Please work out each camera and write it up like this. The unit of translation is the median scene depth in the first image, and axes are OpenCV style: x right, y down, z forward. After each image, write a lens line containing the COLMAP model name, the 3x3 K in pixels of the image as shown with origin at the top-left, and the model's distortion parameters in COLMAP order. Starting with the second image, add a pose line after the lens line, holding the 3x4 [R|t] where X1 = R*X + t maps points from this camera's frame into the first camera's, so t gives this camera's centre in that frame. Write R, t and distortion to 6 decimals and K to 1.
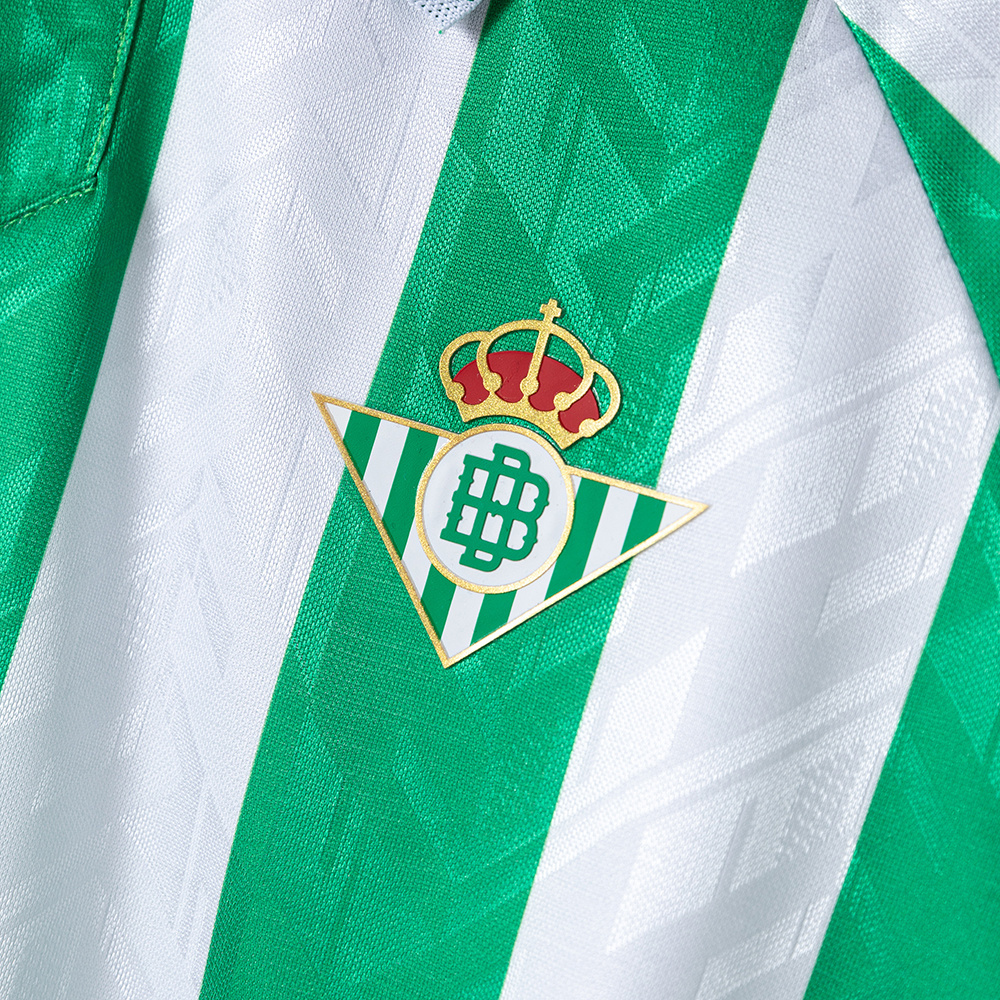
lens RADIAL K [[3379.4, 0, 501.5], [0, 3379.4, 494.4], [0, 0, 1]] dist [-0.004961, 0.000000]
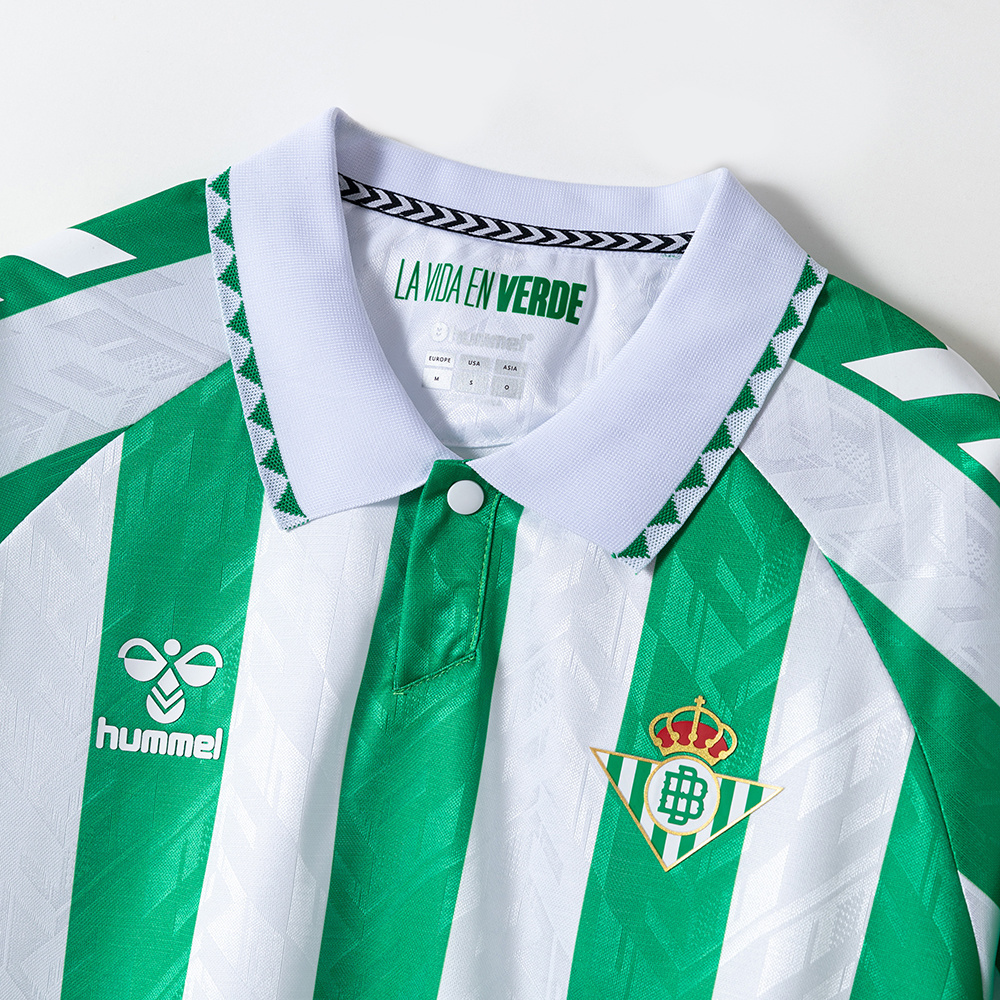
lens RADIAL K [[3379.4, 0, 501.0], [0, 3379.4, 503.9], [0, 0, 1]] dist [-0.004961, 0.000000]
pose [[0.994913, -0.080421, 0.060660, -0.233448], [0.082025, 0.996331, -0.024438, -0.138327], [-0.058472, 0.029289, 0.997859, -1.149686]]
